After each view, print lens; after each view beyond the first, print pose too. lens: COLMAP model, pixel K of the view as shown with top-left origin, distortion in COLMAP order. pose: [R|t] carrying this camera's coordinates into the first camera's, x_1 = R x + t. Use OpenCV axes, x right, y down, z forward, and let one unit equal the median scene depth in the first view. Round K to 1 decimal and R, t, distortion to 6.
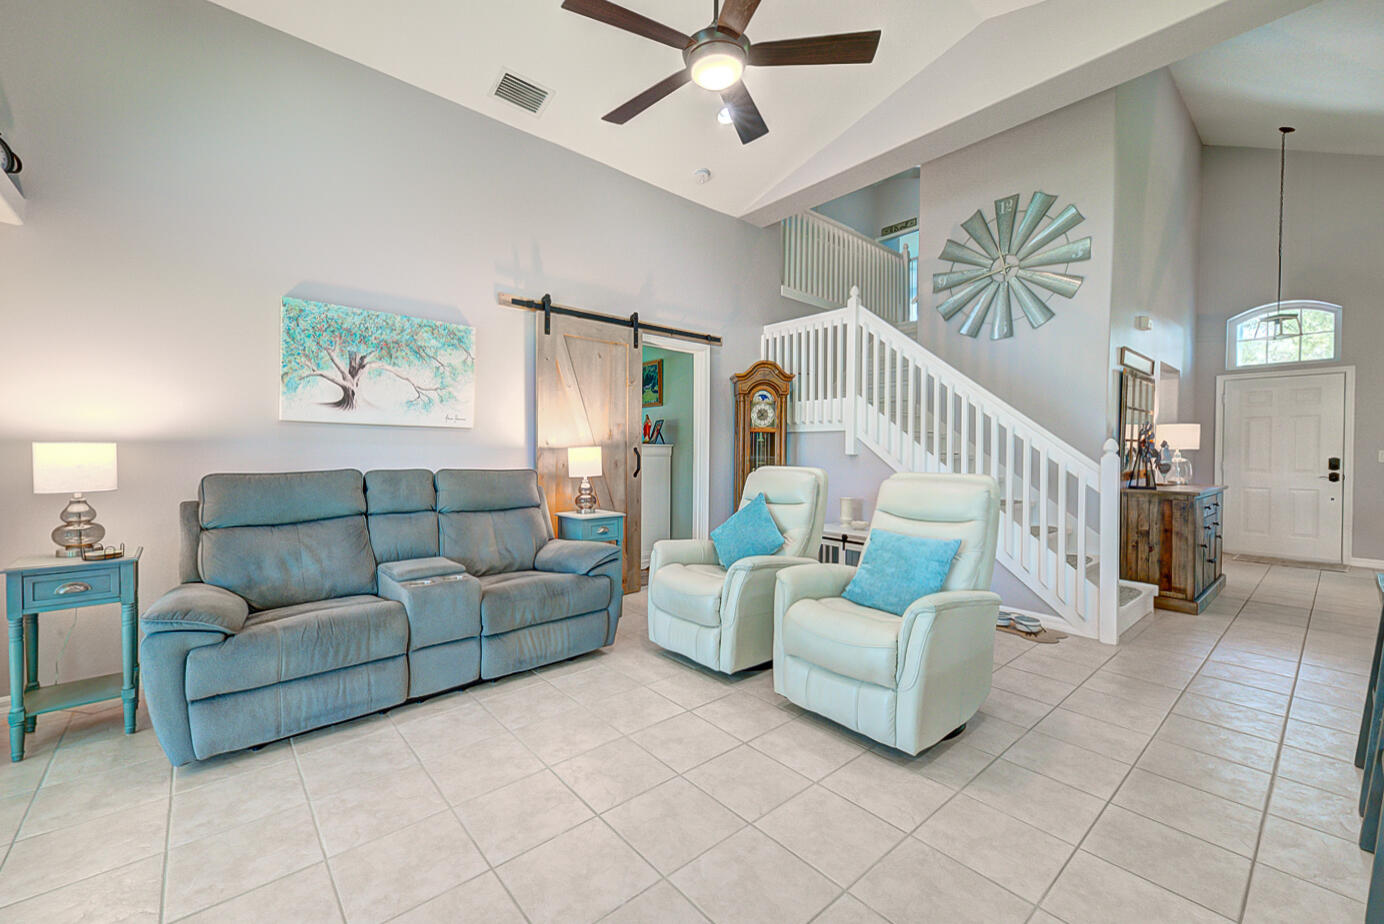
lens RADIAL K [[544.7, 0, 692.0], [0, 544.7, 462.0], [0, 0, 1]] dist [0.001335, -0.000149]
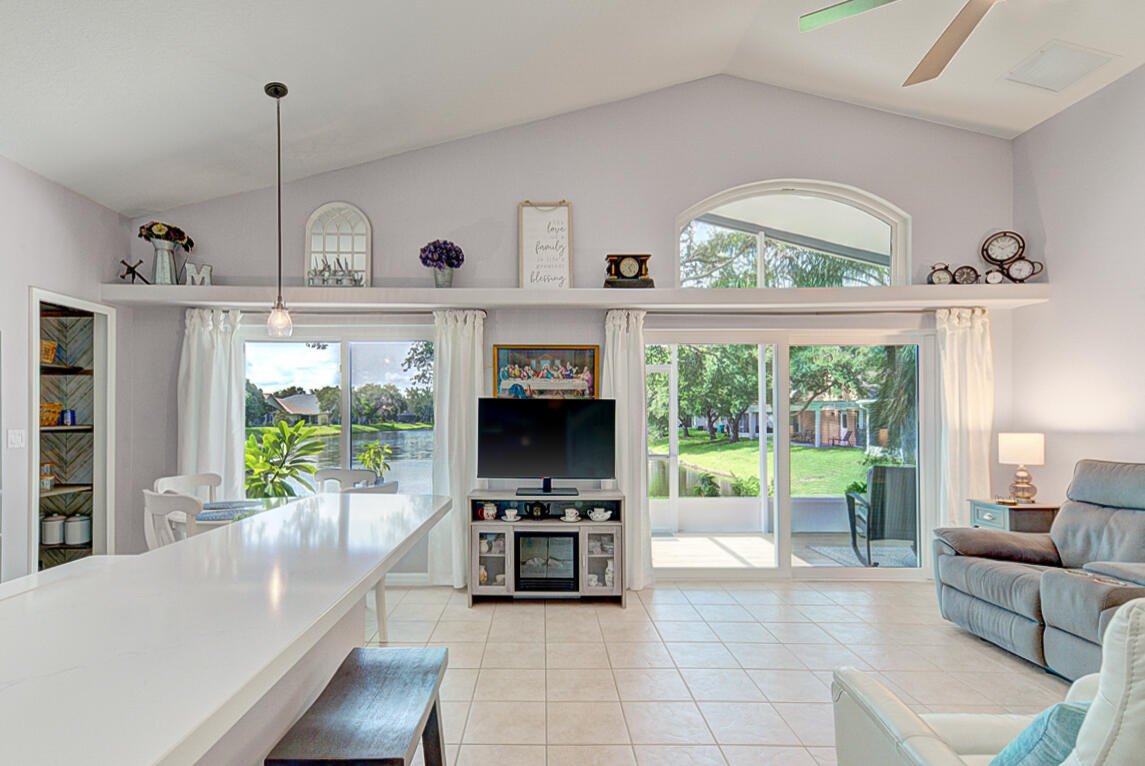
lens RADIAL K [[567.4, 0, 542.2], [0, 567.4, 413.7], [0, 0, 1]] dist [0.018943, 0.000099]
pose [[-0.652552, -0.008958, -0.757691, 0.703474], [-0.016552, 0.999860, 0.002434, -0.047623], [0.757563, 0.014129, -0.652609, 0.646642]]
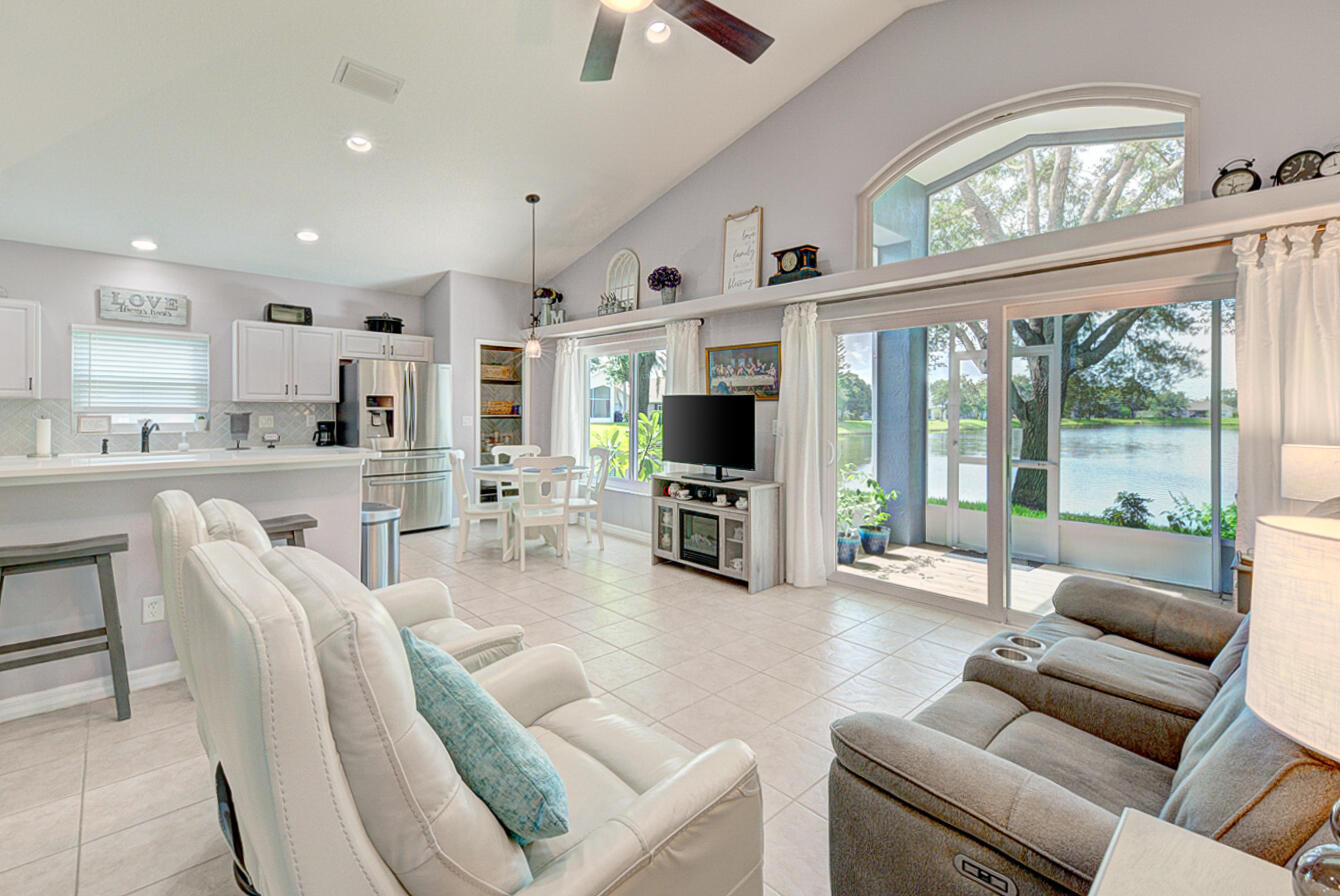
lens RADIAL K [[576.5, 0, 673.0], [0, 576.5, 413.9], [0, 0, 1]] dist [0.011227, -0.000033]
pose [[-0.997949, -0.010204, -0.063200, 0.020782], [-0.011746, 0.999641, 0.024071, -0.062138], [0.062932, 0.024764, -0.997711, 1.181531]]
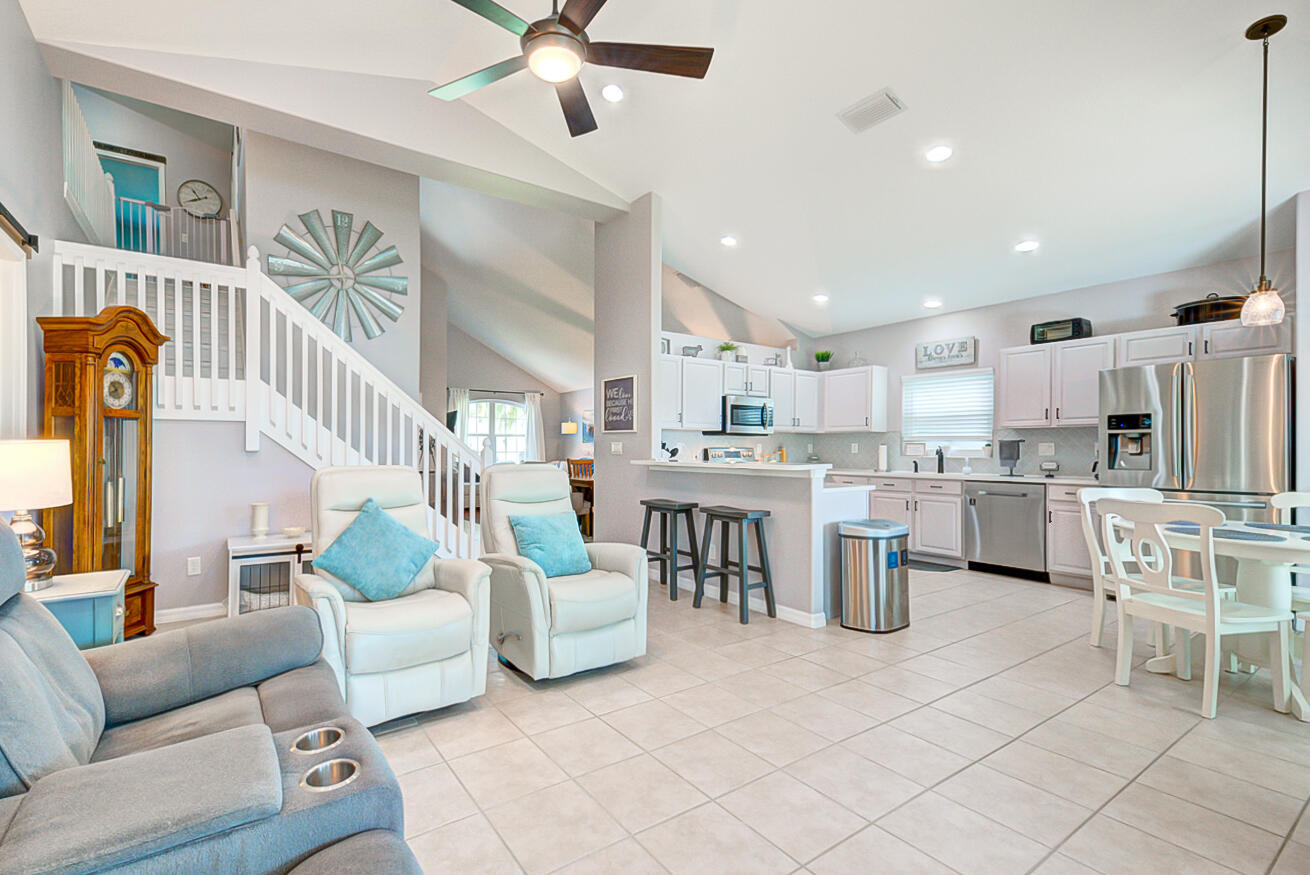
lens RADIAL K [[561.4, 0, 561.7], [0, 561.4, 450.7], [0, 0, 1]] dist [0.006450, -0.000394]
pose [[0.160689, -0.009930, 0.986955, -0.611685], [0.015693, 0.999849, 0.007505, -0.016499], [-0.986880, 0.014282, 0.160820, 0.525684]]
